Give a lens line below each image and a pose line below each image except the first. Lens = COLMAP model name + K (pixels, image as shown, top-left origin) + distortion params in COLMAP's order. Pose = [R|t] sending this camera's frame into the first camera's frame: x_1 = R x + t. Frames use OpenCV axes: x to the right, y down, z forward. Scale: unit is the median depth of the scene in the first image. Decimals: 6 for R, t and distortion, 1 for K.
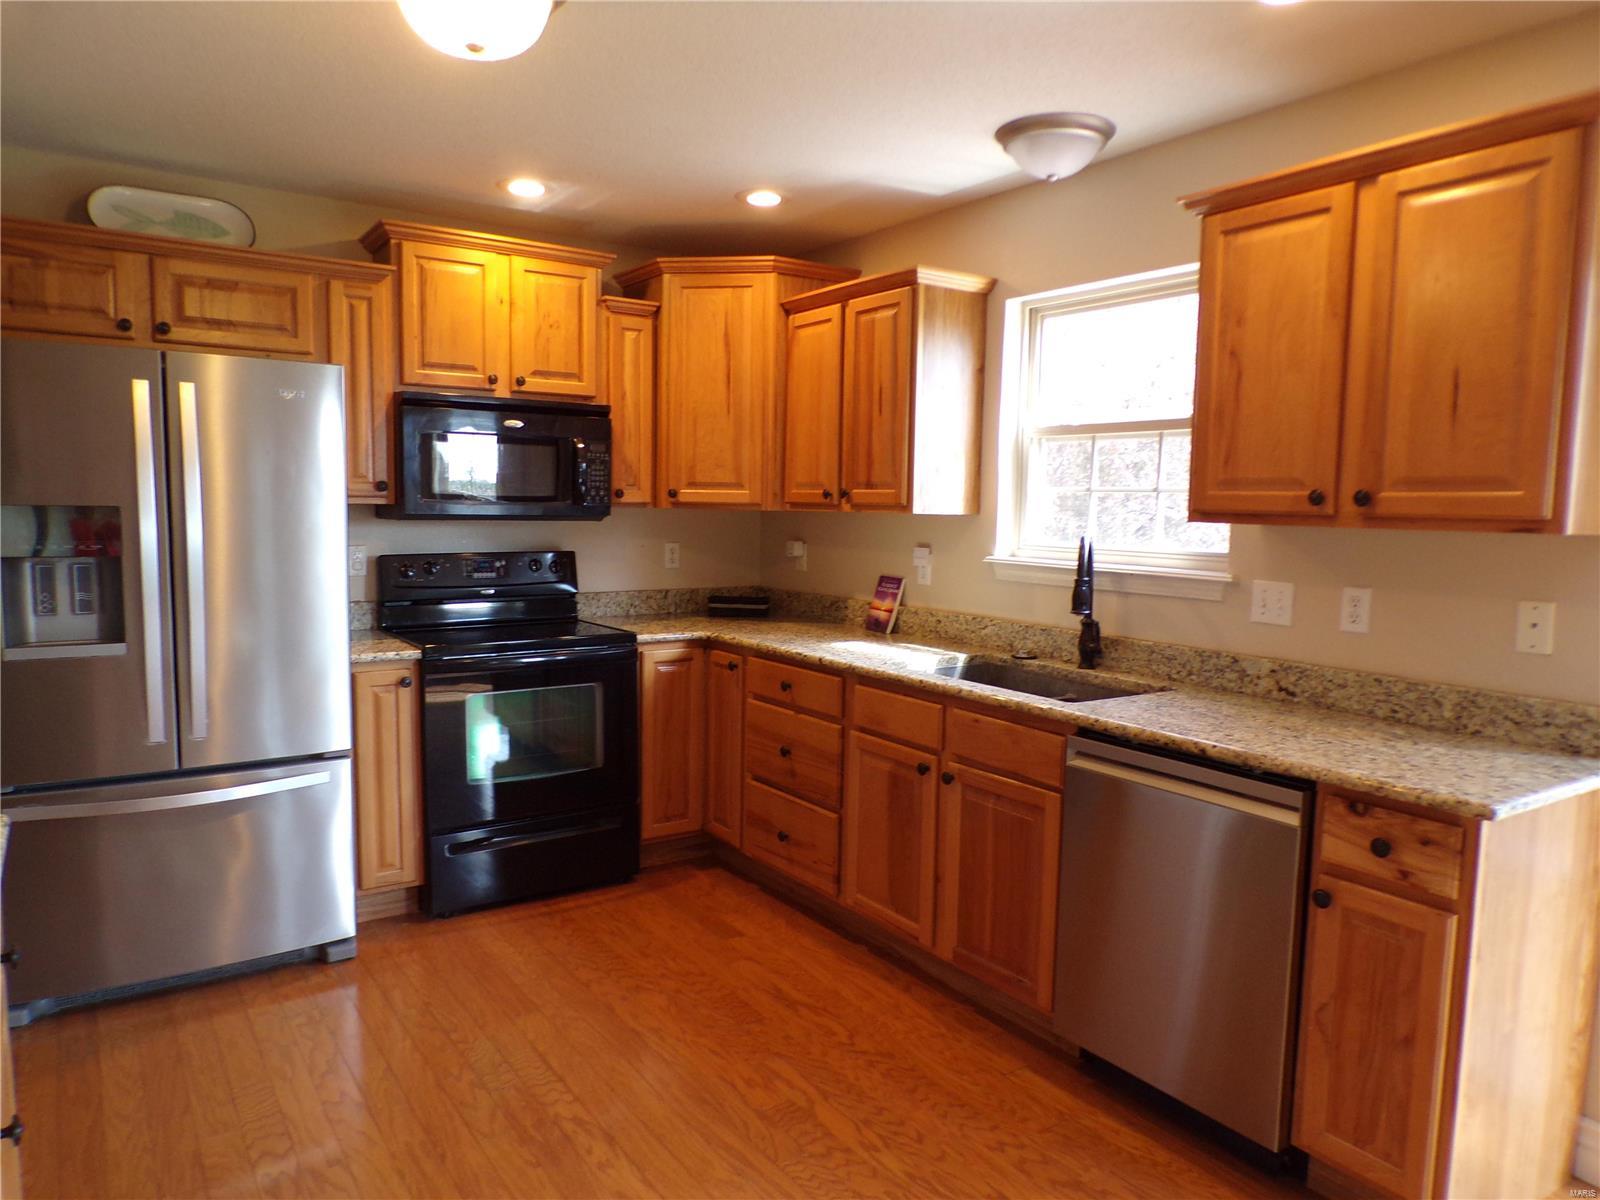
lens RADIAL K [[1089.1, 0, 807.1], [0, 1089.1, 604.4], [0, 0, 1]] dist [-0.018873, 0.020893]
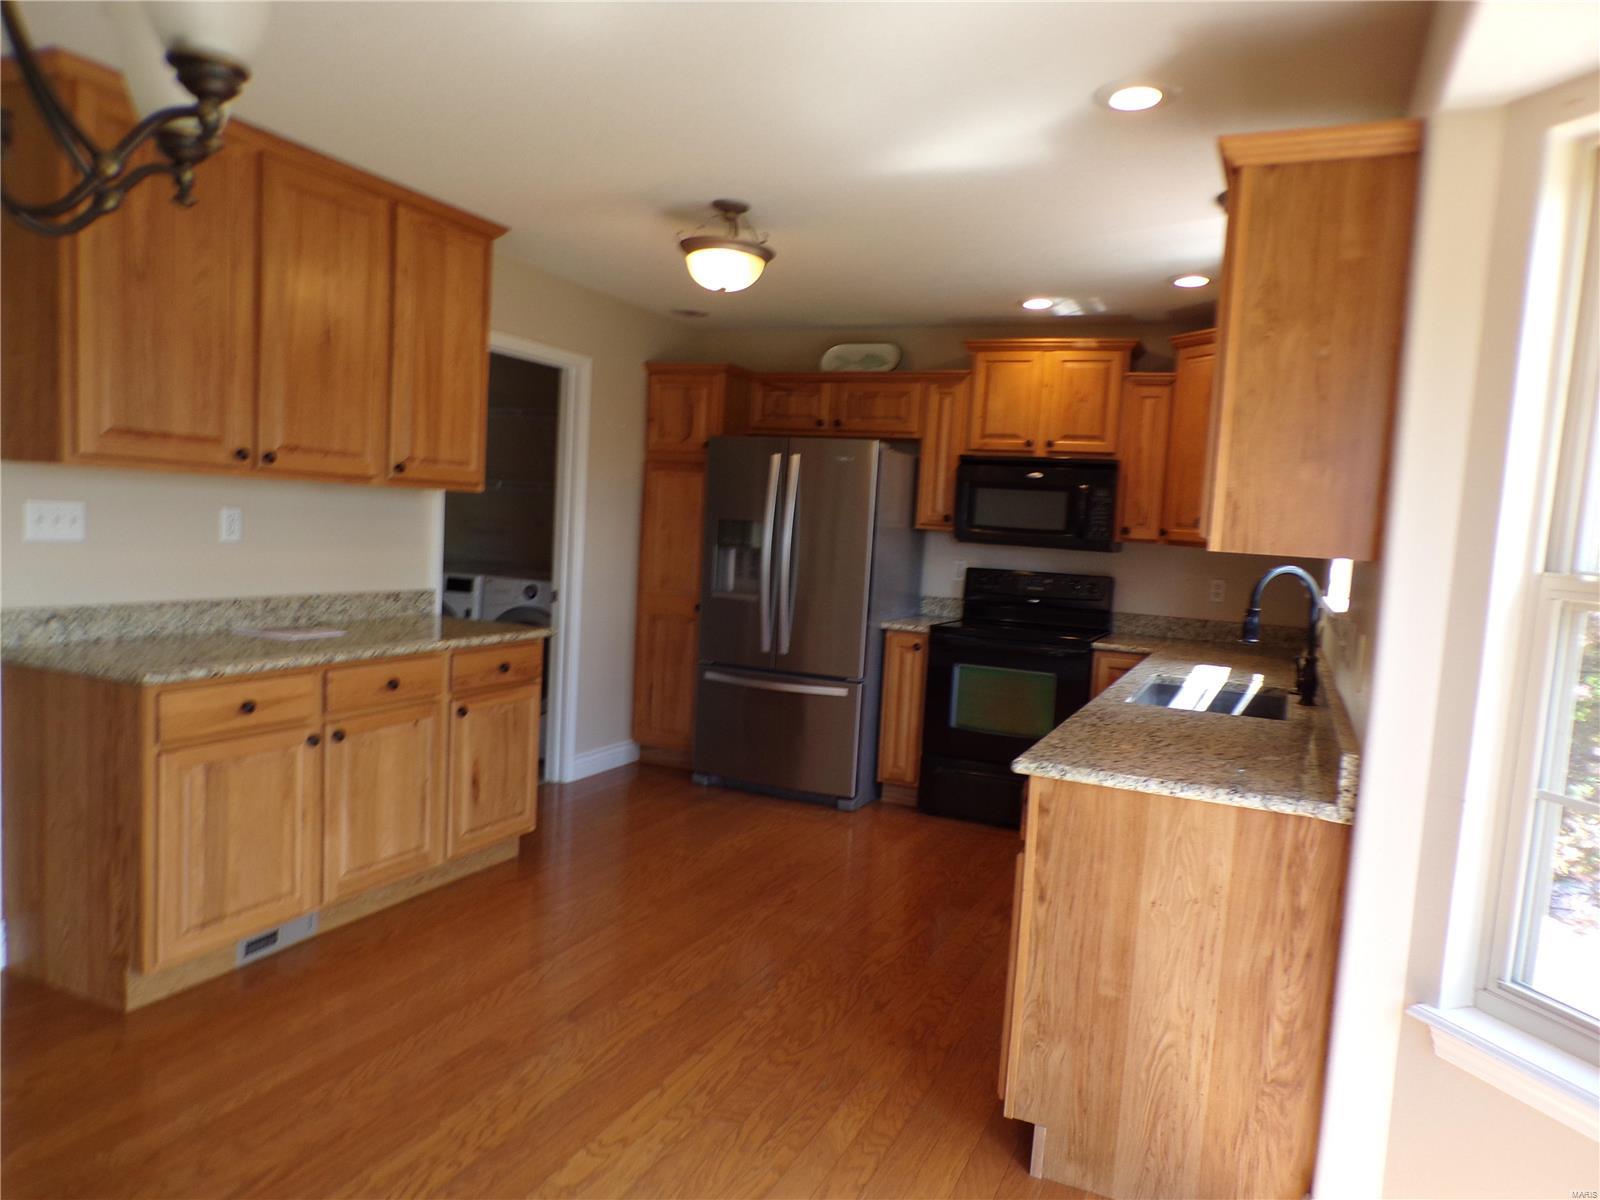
lens RADIAL K [[1089.1, 0, 800.1], [0, 1089.1, 600.9], [0, 0, 1]] dist [-0.018873, 0.020893]
pose [[0.522237, 0.076549, -0.849358, 0.801561], [-0.129089, 0.991583, 0.009996, 0.013687], [0.842974, 0.104422, 0.527723, 0.062863]]
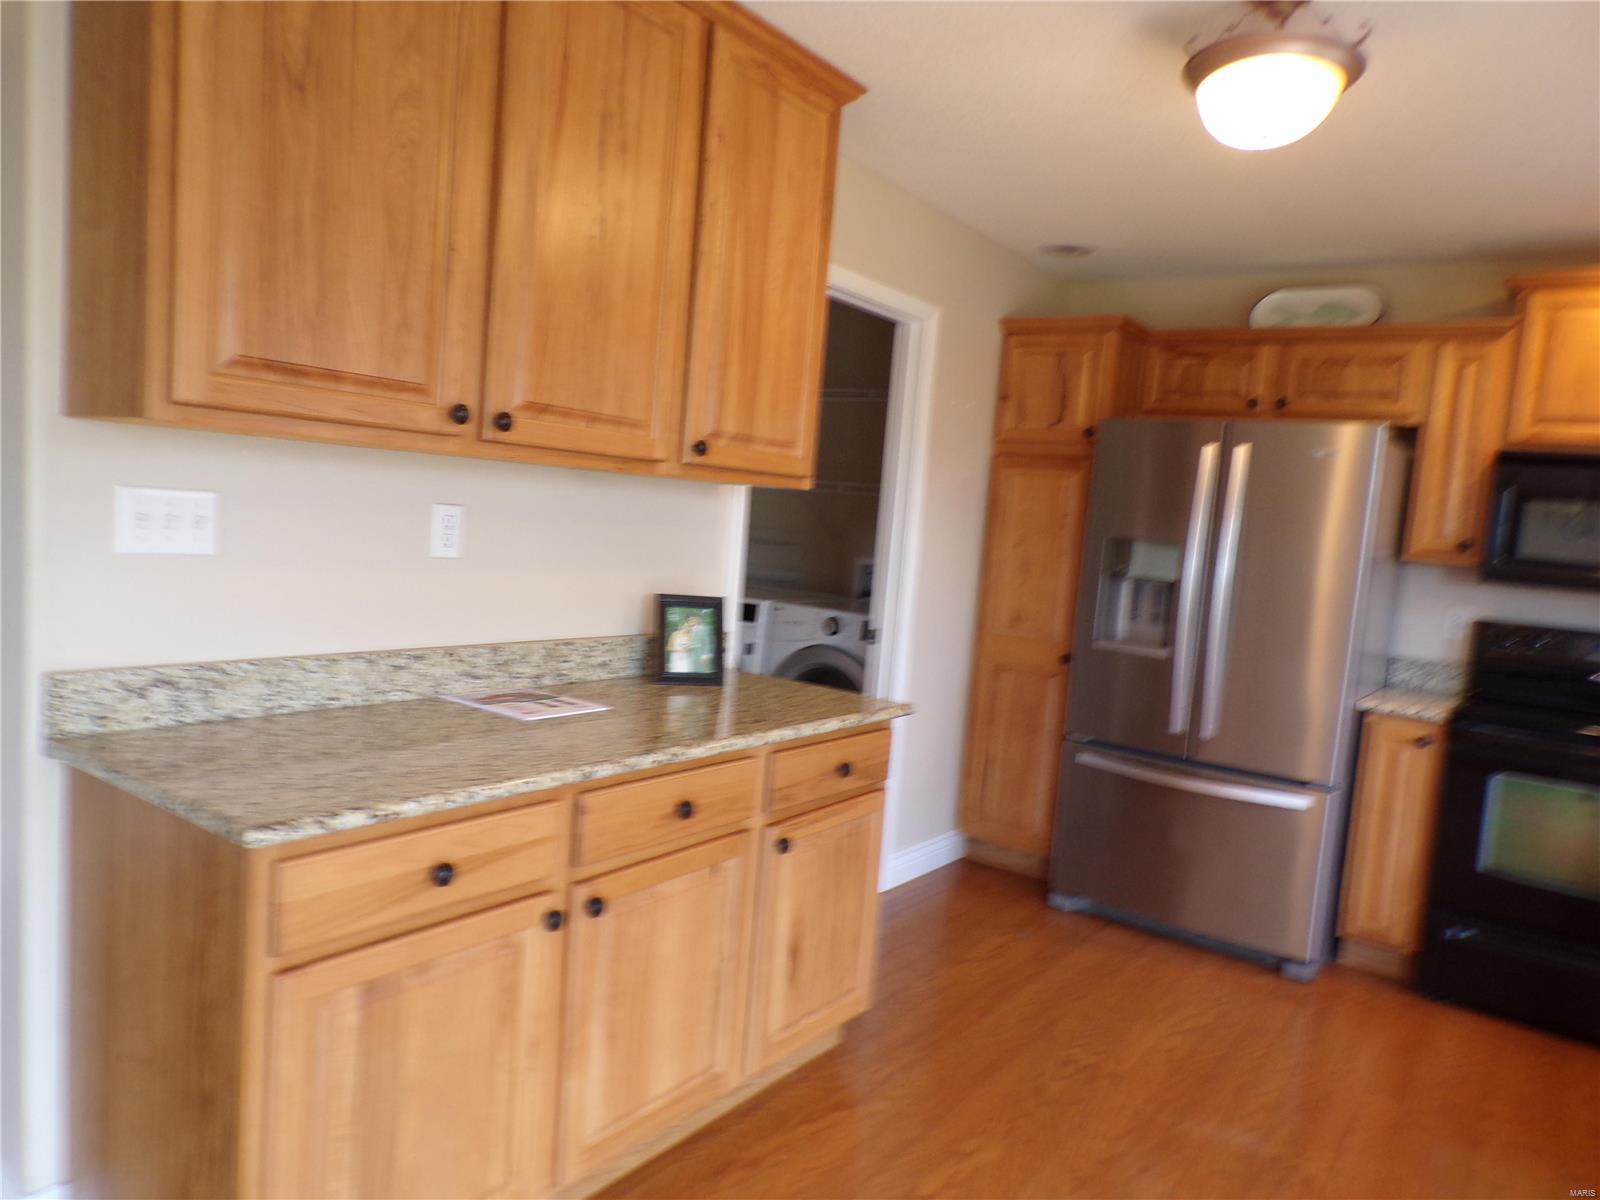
lens RADIAL K [[1089.1, 0, 806.1], [0, 1089.1, 603.7], [0, 0, 1]] dist [-0.018873, 0.020893]
pose [[0.339099, 0.092915, -0.936151, 0.340417], [-0.165548, 0.985475, 0.037845, 0.004252], [0.926070, 0.142144, 0.349556, 0.119717]]
